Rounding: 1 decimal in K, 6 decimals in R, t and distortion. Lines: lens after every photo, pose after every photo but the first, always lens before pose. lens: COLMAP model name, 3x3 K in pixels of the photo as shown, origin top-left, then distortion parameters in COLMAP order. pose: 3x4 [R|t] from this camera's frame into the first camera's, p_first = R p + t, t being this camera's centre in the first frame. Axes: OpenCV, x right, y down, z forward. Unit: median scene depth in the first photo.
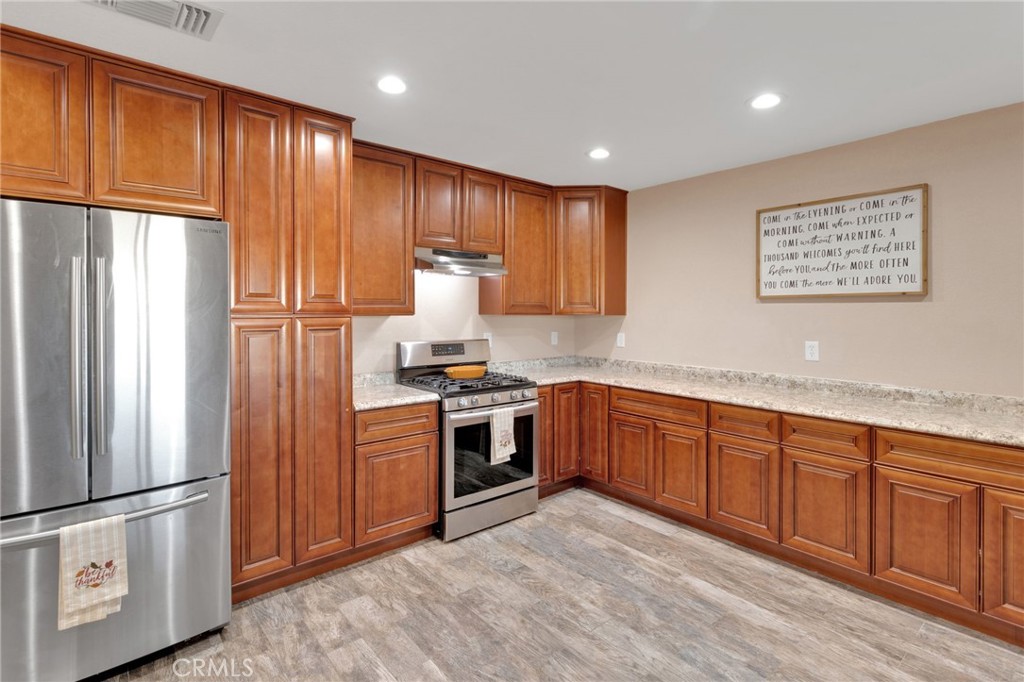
lens RADIAL K [[497.2, 0, 509.4], [0, 497.2, 312.4], [0, 0, 1]] dist [0.003949, 0.000244]
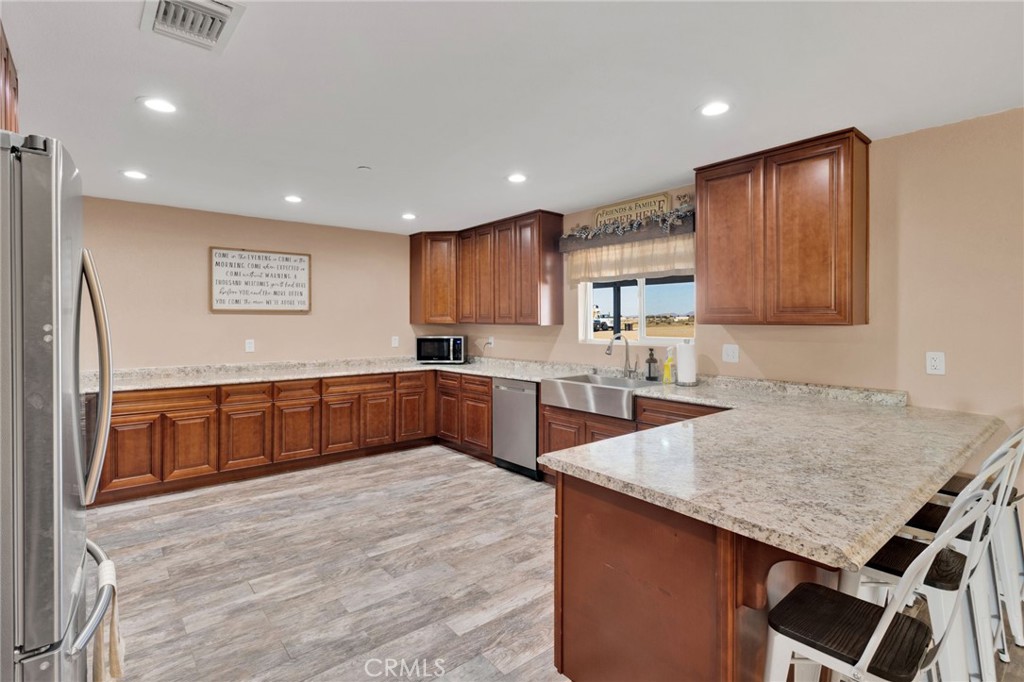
lens RADIAL K [[485.1, 0, 511.3], [0, 485.1, 319.3], [0, 0, 1]] dist [0.001723, 0.000327]
pose [[0.007214, 0.003997, 0.999966, -0.974496], [0.003986, 0.999984, -0.004026, 0.005041], [-0.999966, 0.004015, 0.007198, 0.193904]]
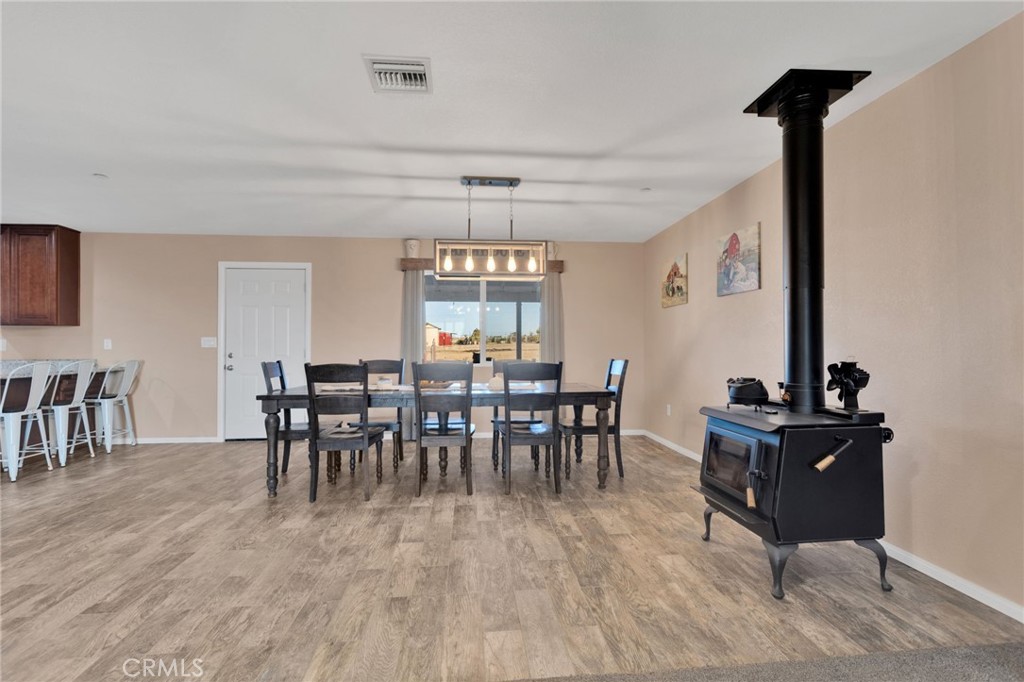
lens RADIAL K [[482.0, 0, 506.4], [0, 482.0, 343.5], [0, 0, 1]] dist [0.001756, 0.000465]
pose [[-0.821150, 0.002306, 0.570708, -2.391491], [-0.000490, 0.999989, -0.004744, 0.087373], [-0.570712, -0.004175, -0.821140, 0.080835]]
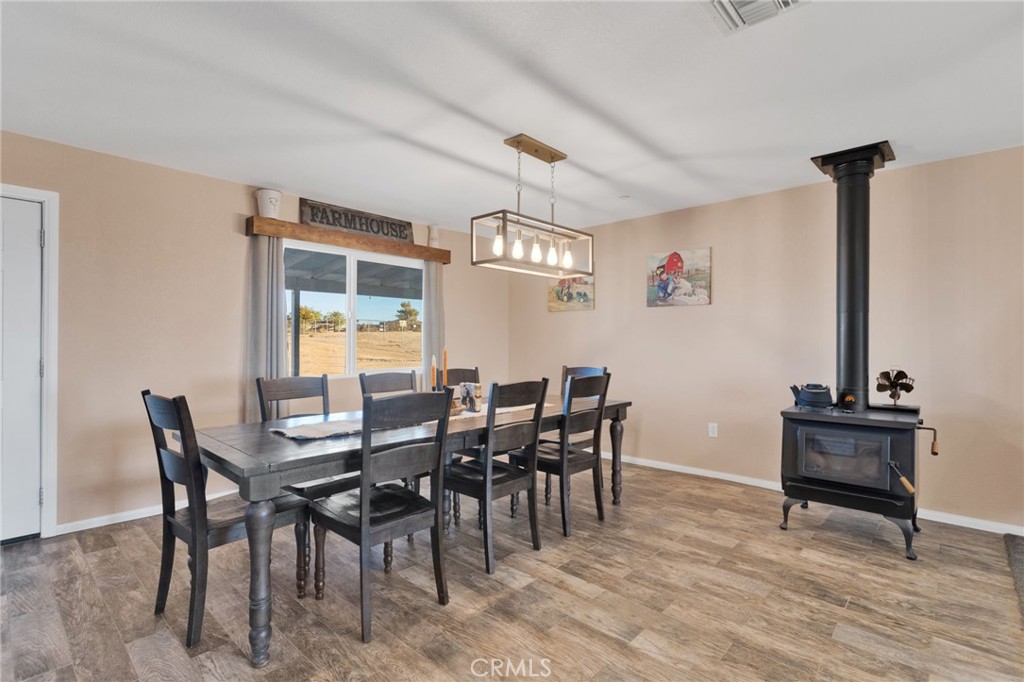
lens RADIAL K [[489.7, 0, 512.0], [0, 489.7, 341.0], [0, 0, 1]] dist [-0.001904, 0.000052]
pose [[-0.991485, -0.007800, -0.129988, -1.435019], [-0.008014, 0.999967, 0.001128, 0.054537], [0.129975, 0.002160, -0.991515, 0.076107]]
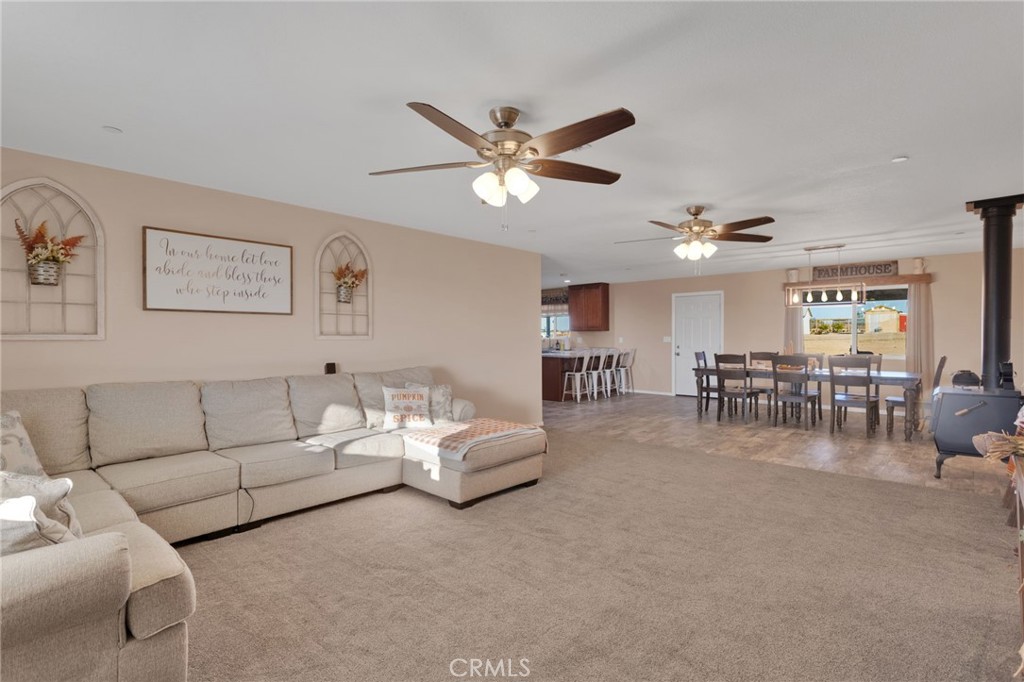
lens RADIAL K [[489.7, 0, 512.0], [0, 489.7, 341.0], [0, 0, 1]] dist [-0.001904, 0.000052]
pose [[-0.130994, -0.017193, 0.991234, -3.609014], [0.006022, 0.999817, 0.018138, 0.017288], [-0.991365, 0.008345, -0.130867, 0.720791]]
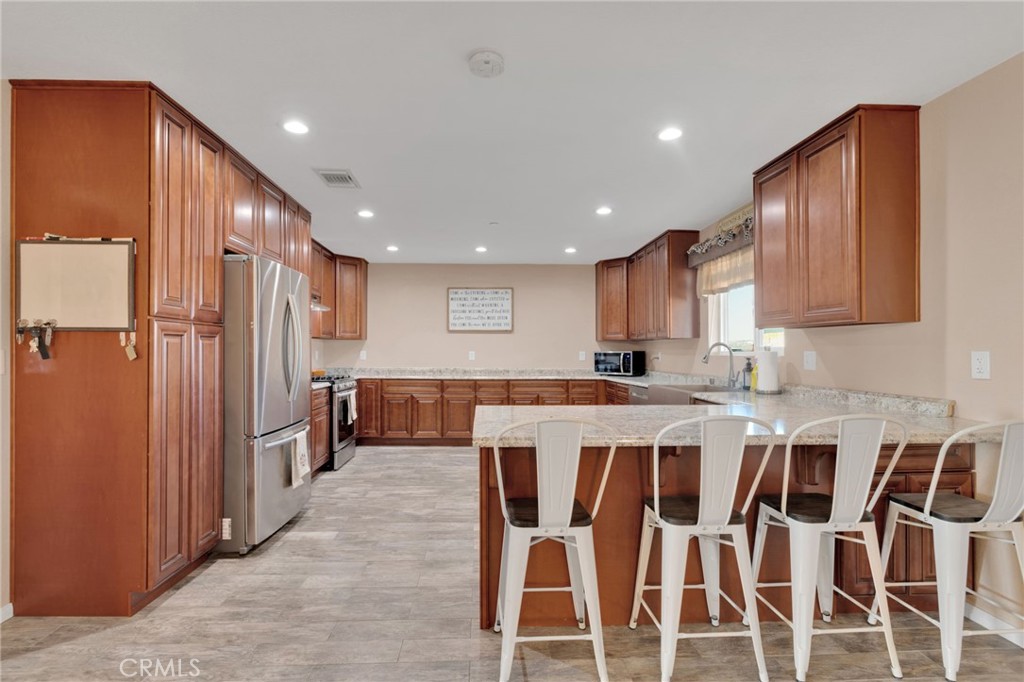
lens RADIAL K [[486.8, 0, 499.8], [0, 486.8, 351.0], [0, 0, 1]] dist [0.000081, 0.000253]
pose [[0.615142, 0.000663, 0.788416, -1.089787], [-0.000414, 1.000000, -0.000518, 0.063059], [-0.788416, -0.000008, 0.615143, -0.445490]]
